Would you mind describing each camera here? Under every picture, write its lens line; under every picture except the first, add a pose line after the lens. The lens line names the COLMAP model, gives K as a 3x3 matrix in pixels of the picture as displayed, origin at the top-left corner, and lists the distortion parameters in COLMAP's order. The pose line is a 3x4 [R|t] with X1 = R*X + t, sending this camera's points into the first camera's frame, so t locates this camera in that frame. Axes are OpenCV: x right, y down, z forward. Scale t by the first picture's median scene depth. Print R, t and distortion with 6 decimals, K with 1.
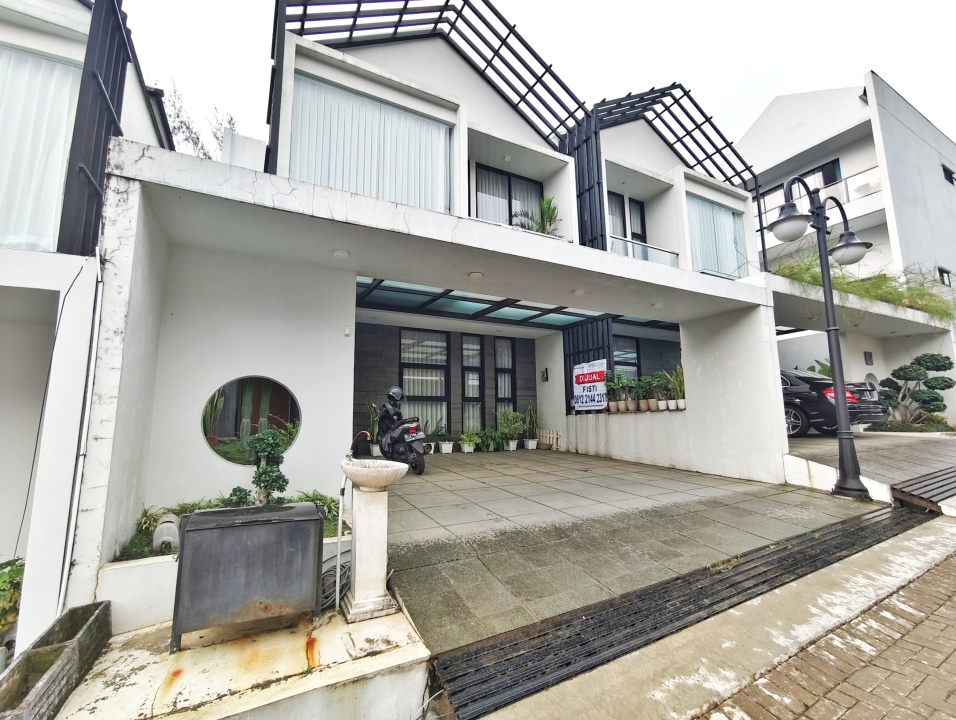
lens RADIAL K [[422.9, 0, 478.0], [0, 422.9, 360.0], [0, 0, 1]] dist [-0.000230, -0.000006]
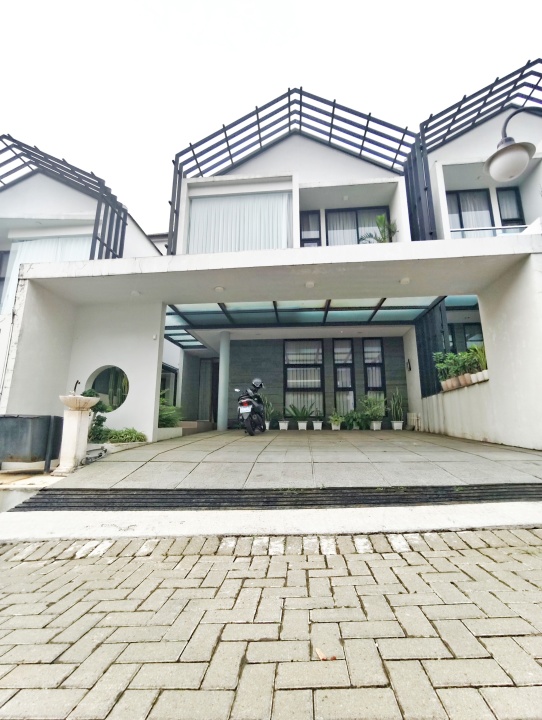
lens RADIAL K [[323.4, 0, 273.1], [0, 323.4, 357.3], [0, 0, 1]] dist [0.000000, 0.000527]
pose [[0.834647, -0.104829, -0.540717, 0.354422], [0.067547, 0.993792, -0.088401, 0.072194], [0.546627, 0.037259, 0.836547, 0.074312]]
